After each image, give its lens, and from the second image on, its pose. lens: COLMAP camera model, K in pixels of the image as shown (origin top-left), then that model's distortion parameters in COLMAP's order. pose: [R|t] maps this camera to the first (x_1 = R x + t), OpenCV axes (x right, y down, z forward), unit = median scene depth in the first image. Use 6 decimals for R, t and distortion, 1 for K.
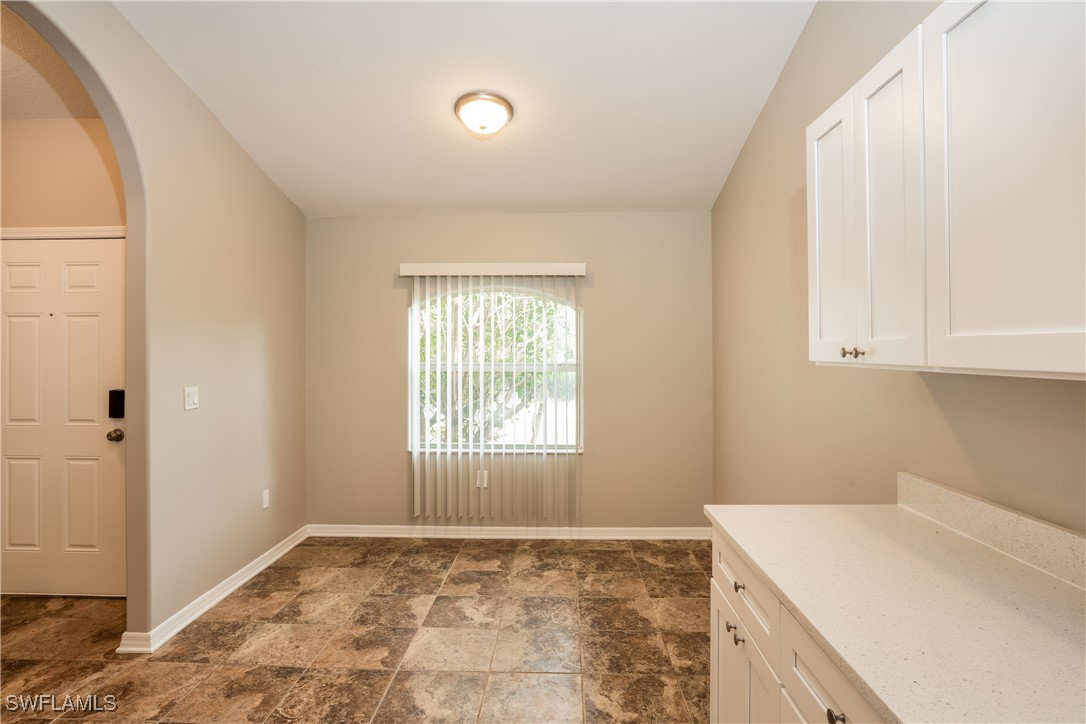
lens RADIAL K [[597.4, 0, 541.9], [0, 597.4, 347.1], [0, 0, 1]] dist [0.000321, -0.000036]
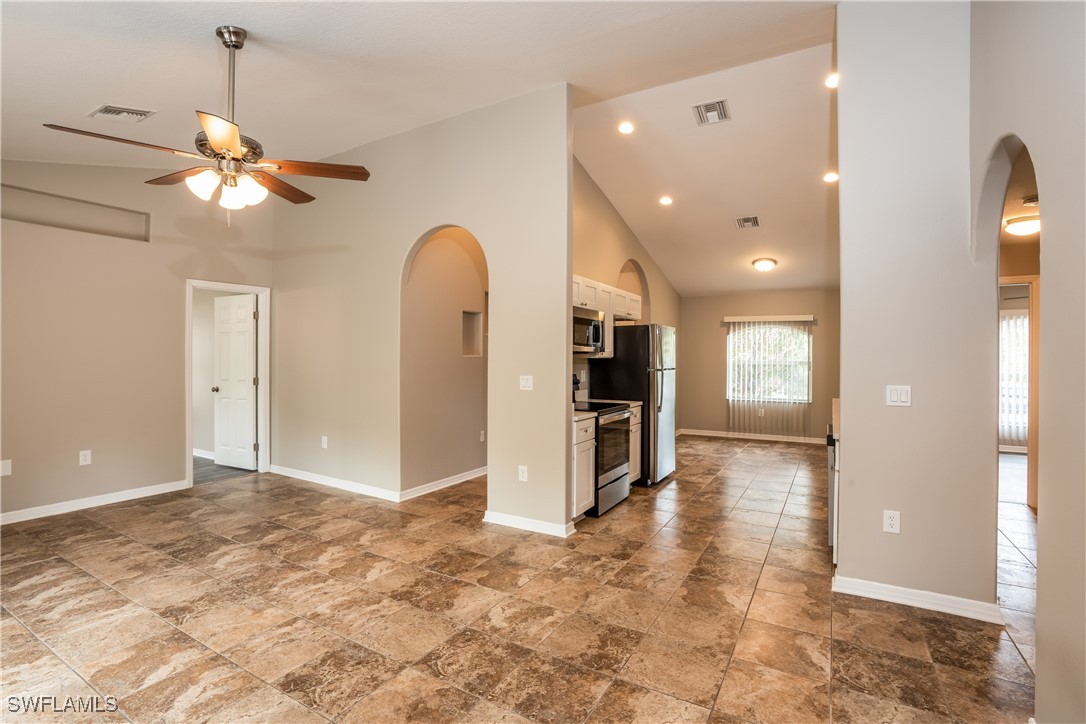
lens RADIAL K [[508.3, 0, 539.1], [0, 508.3, 354.4], [0, 0, 1]] dist [-0.075103, 0.037644]
pose [[0.876519, 0.006917, -0.481318, 0.072257], [-0.004759, 0.999972, 0.005704, -0.003071], [0.481345, -0.002709, 0.876527, -1.048936]]
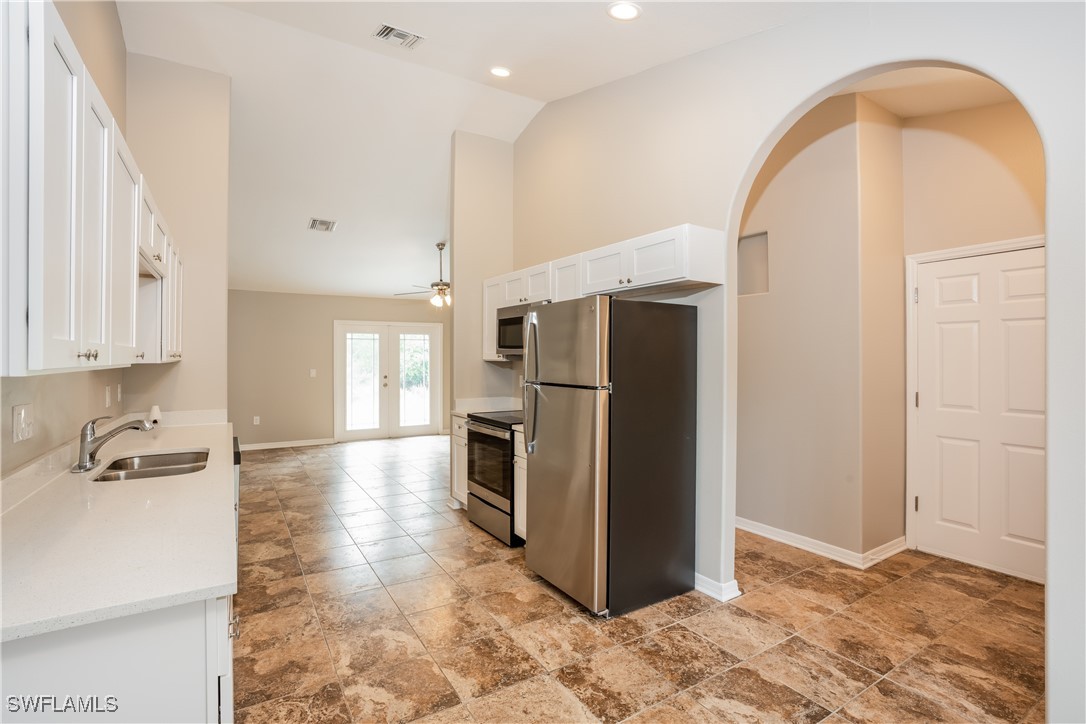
lens RADIAL K [[508.3, 0, 539.1], [0, 508.3, 354.4], [0, 0, 1]] dist [-0.075103, 0.037644]
pose [[-0.831910, -0.000745, -0.554910, 0.132491], [0.005216, 0.999944, -0.009162, 0.005346], [0.554886, -0.010517, -0.831860, 0.743856]]
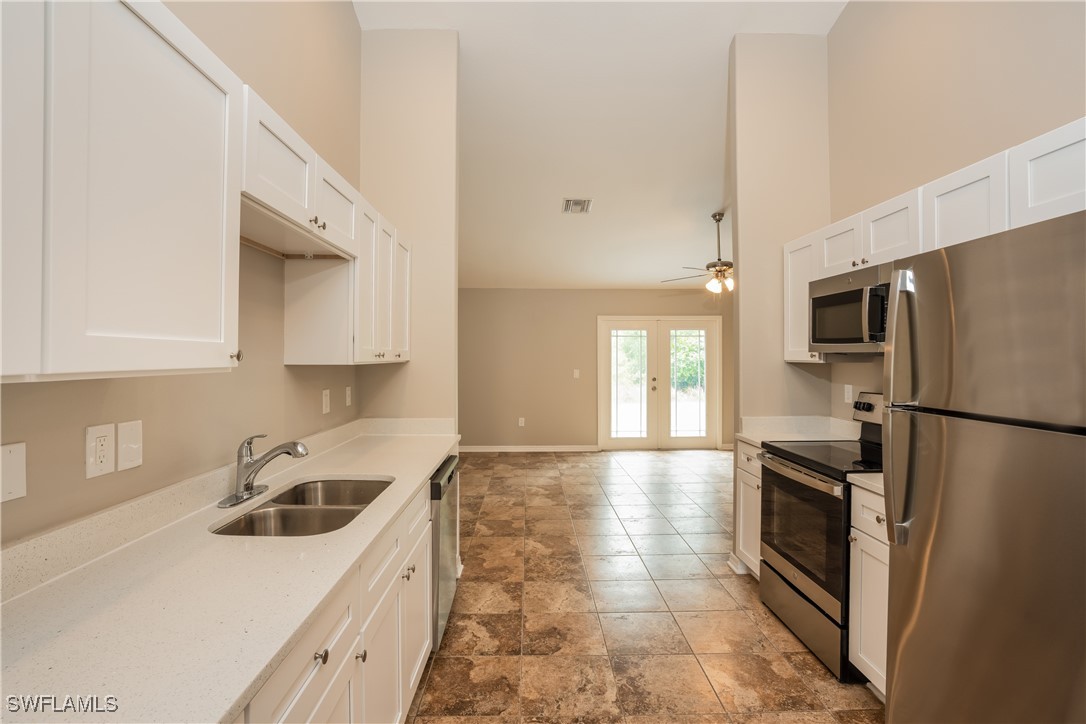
lens RADIAL K [[508.3, 0, 539.1], [0, 508.3, 354.4], [0, 0, 1]] dist [-0.075103, 0.037644]
pose [[-0.998540, 0.002579, -0.053960, 0.026376], [0.003127, 0.999944, -0.010071, 0.003434], [0.053931, -0.010225, -0.998492, 0.484058]]
